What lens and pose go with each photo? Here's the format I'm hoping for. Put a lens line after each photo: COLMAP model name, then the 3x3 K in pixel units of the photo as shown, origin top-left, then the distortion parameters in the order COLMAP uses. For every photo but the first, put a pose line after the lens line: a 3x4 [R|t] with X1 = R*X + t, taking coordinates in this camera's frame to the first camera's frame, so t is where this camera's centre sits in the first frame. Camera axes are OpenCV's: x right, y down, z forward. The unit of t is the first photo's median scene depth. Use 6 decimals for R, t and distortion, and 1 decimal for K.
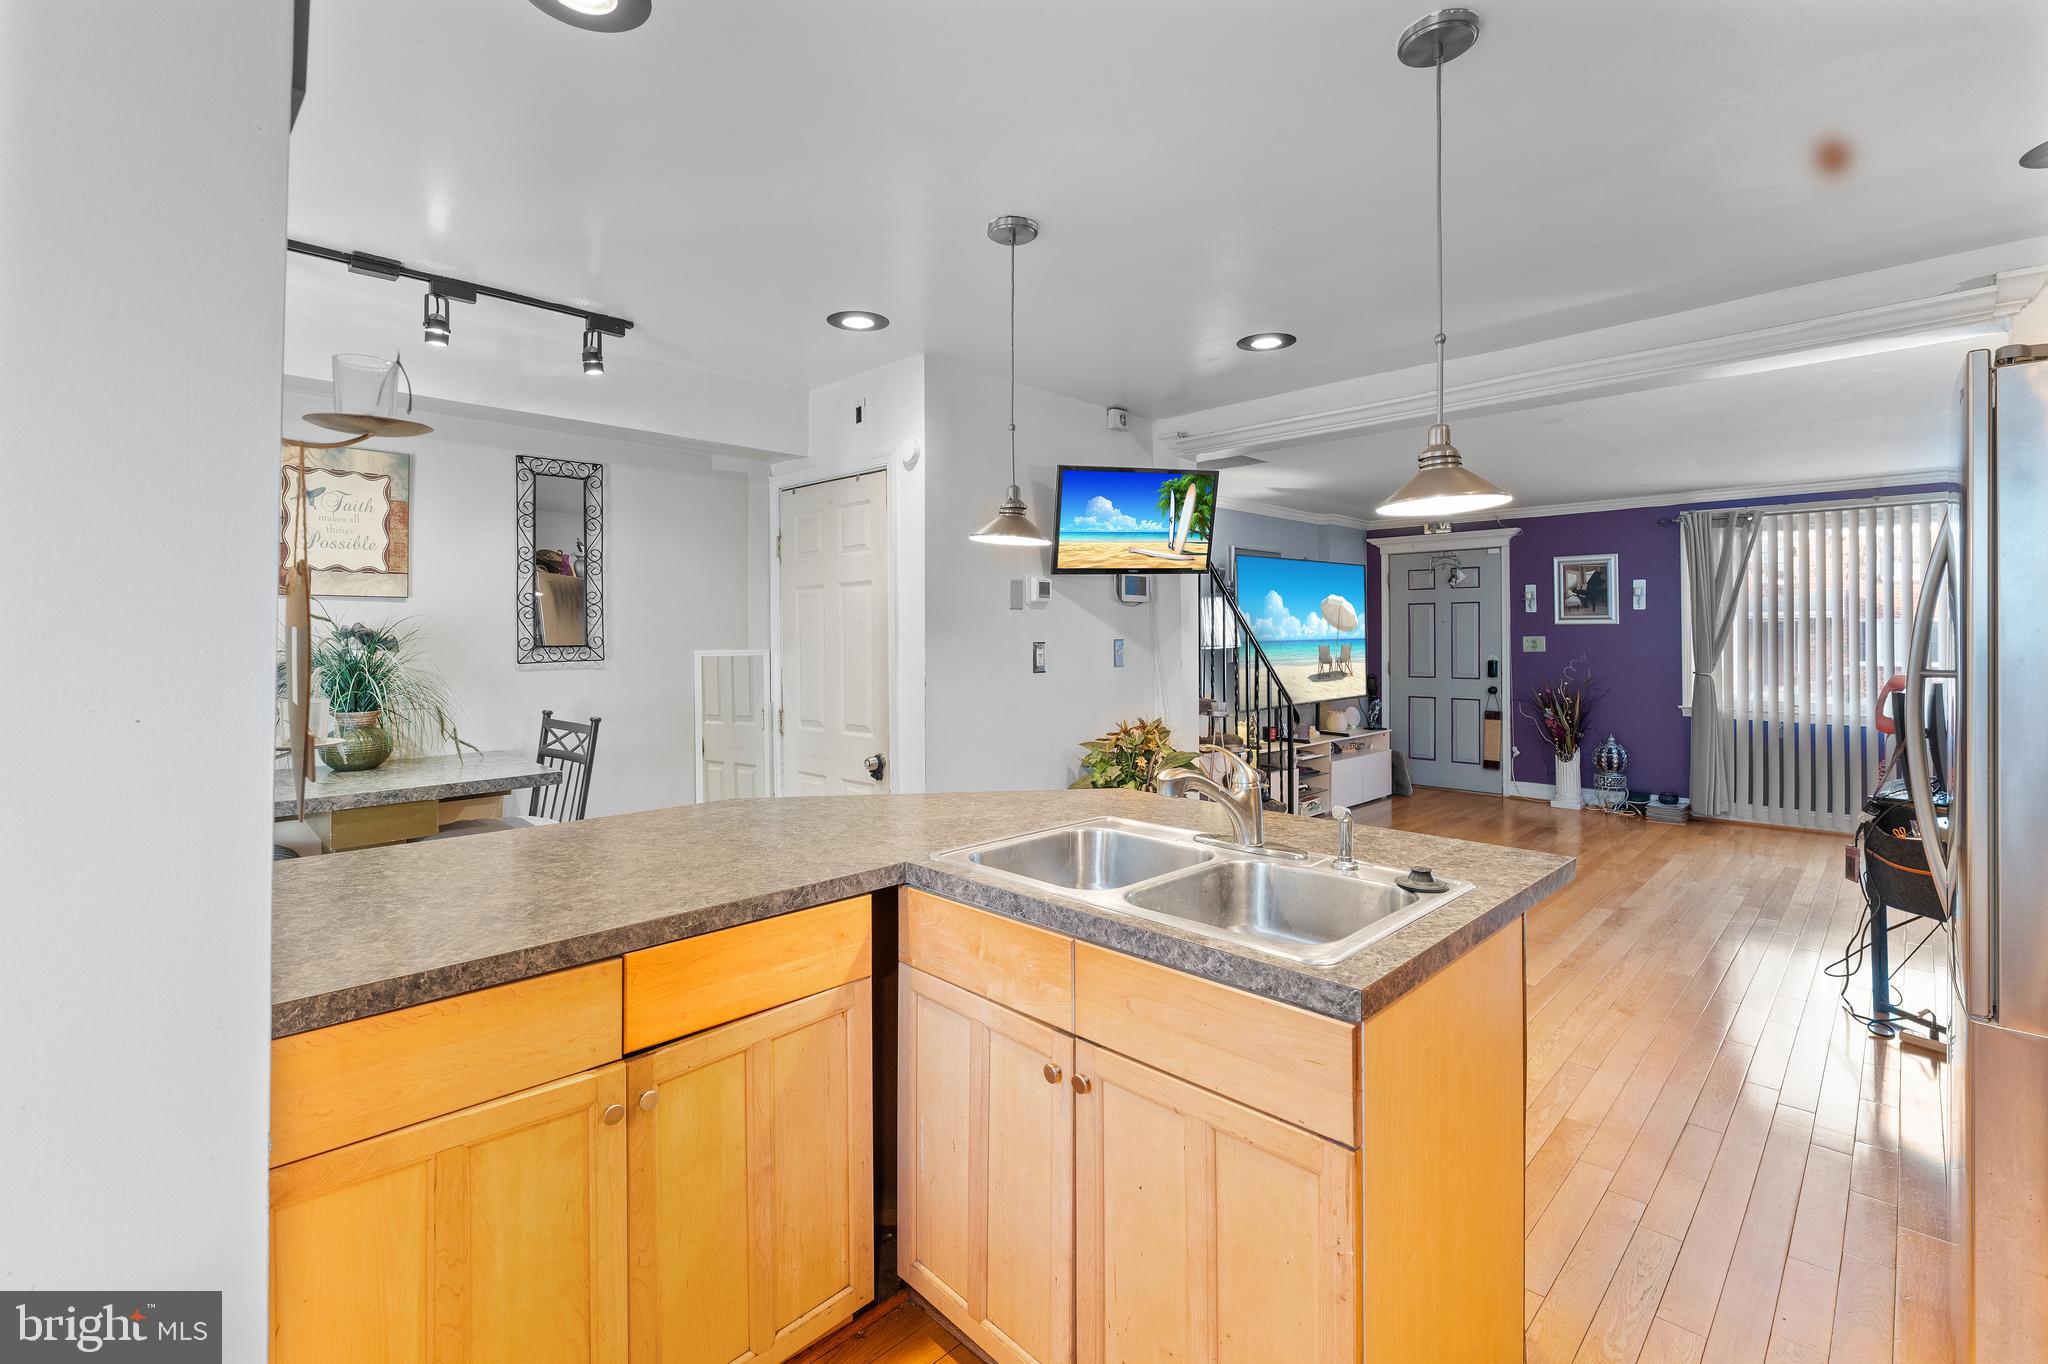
lens RADIAL K [[911.1, 0, 1022.6], [0, 911.1, 623.1], [0, 0, 1]] dist [-0.001520, -0.000007]
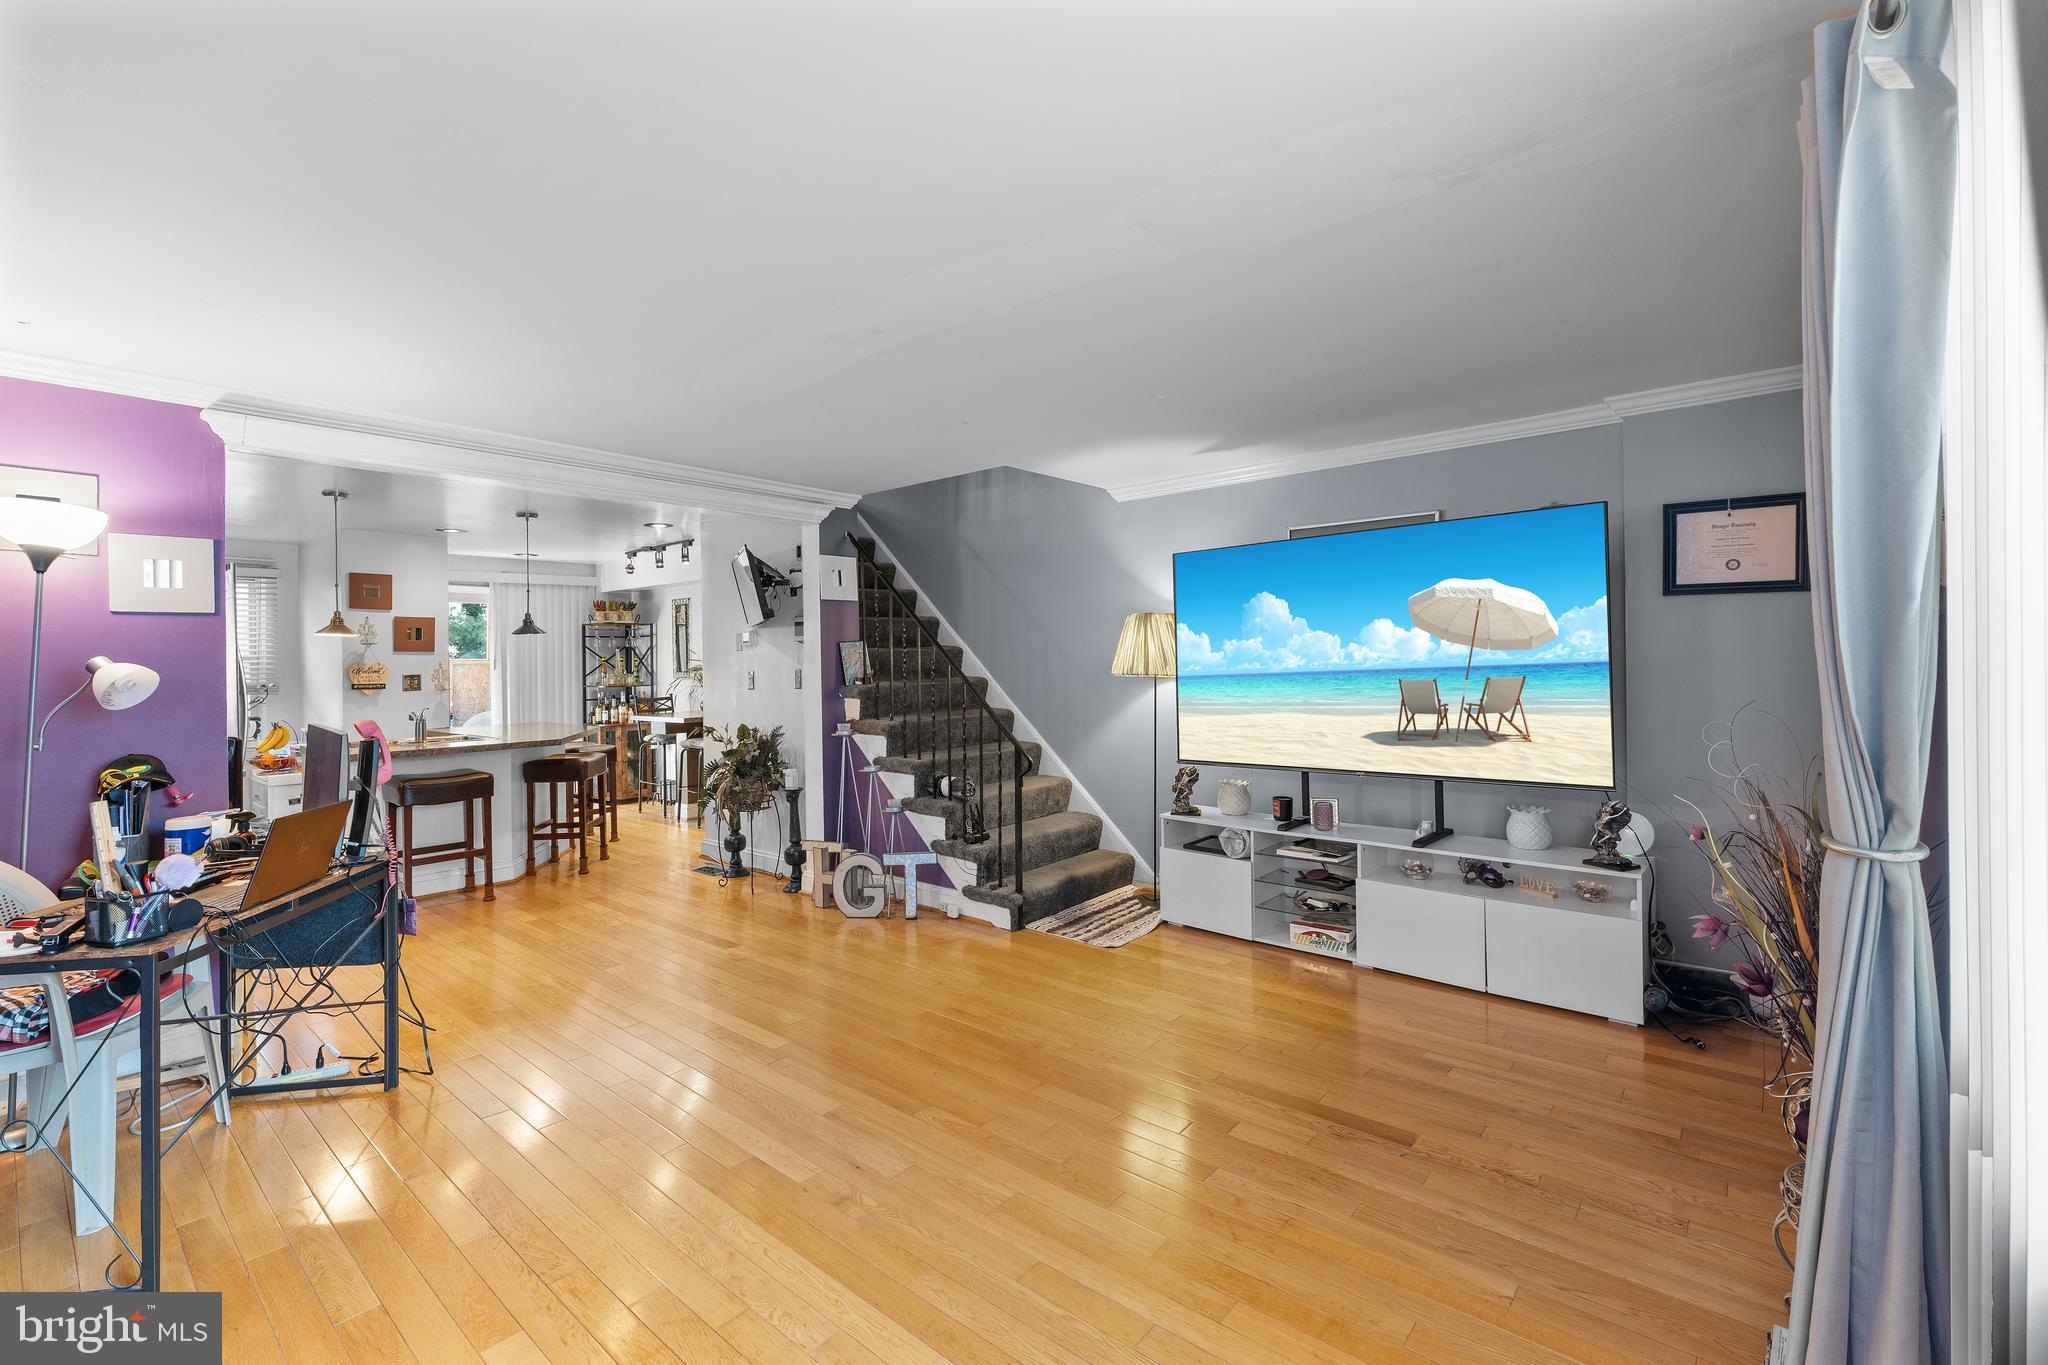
lens RADIAL K [[911.1, 0, 1018.3], [0, 911.1, 656.1], [0, 0, 1]] dist [-0.001520, -0.000007]
pose [[0.048491, -0.006478, -0.998803, 0.858217], [0.029020, 0.999566, -0.005074, 0.009649], [0.998402, -0.028740, 0.048658, 0.729587]]
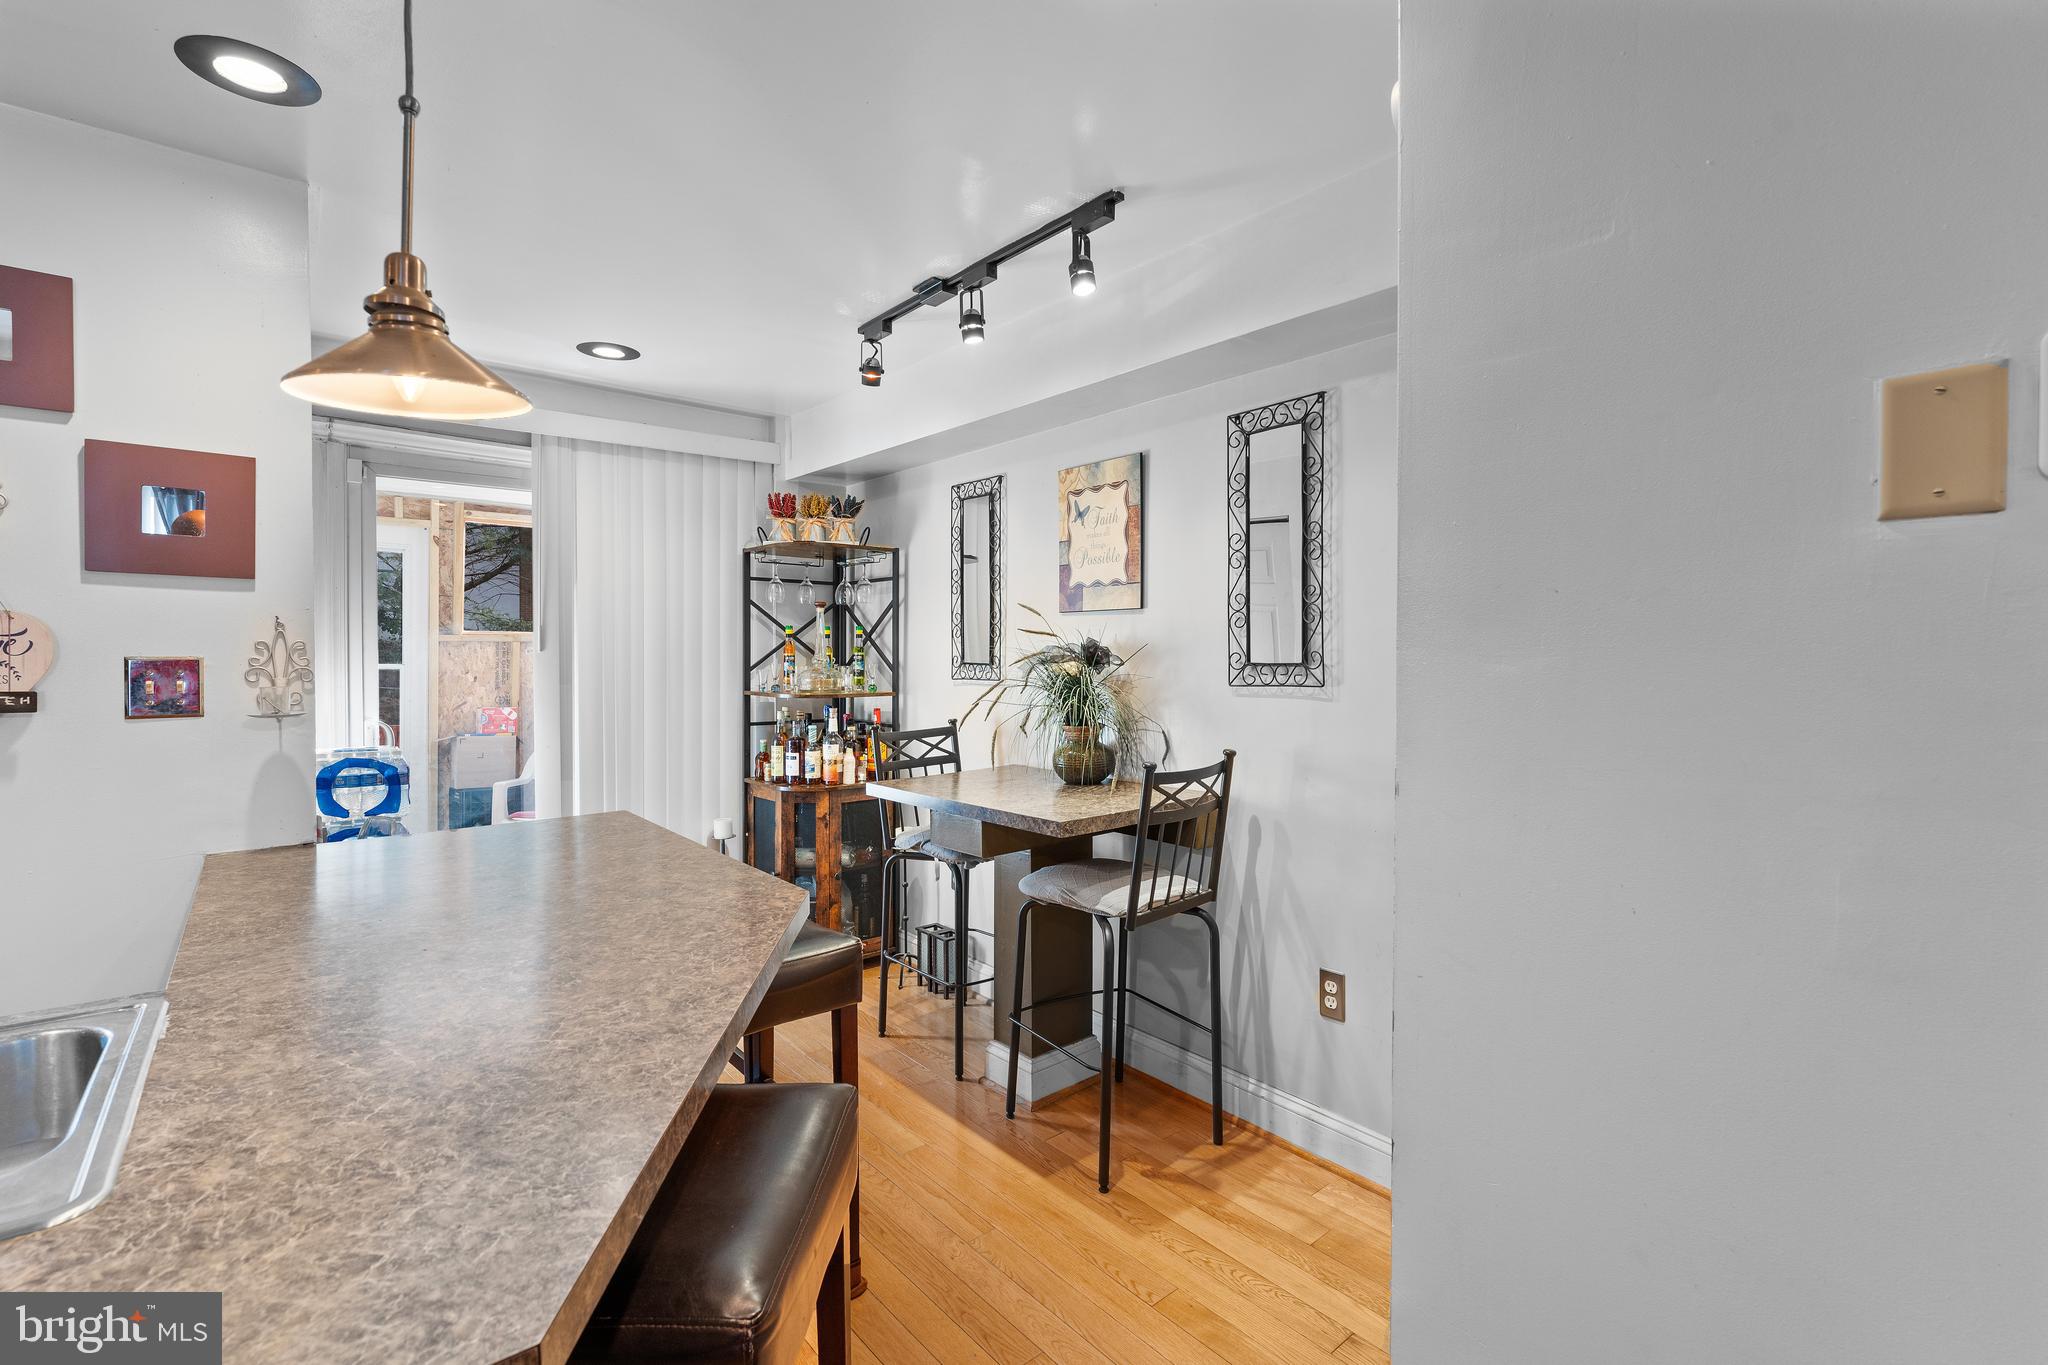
lens RADIAL K [[911.1, 0, 1006.4], [0, 911.1, 671.9], [0, 0, 1]] dist [-0.001520, -0.000007]
pose [[-0.114585, 0.016973, -0.993268, 0.107092], [0.011945, 0.999805, 0.015707, 0.008248], [0.993342, -0.010065, -0.114765, 0.413232]]
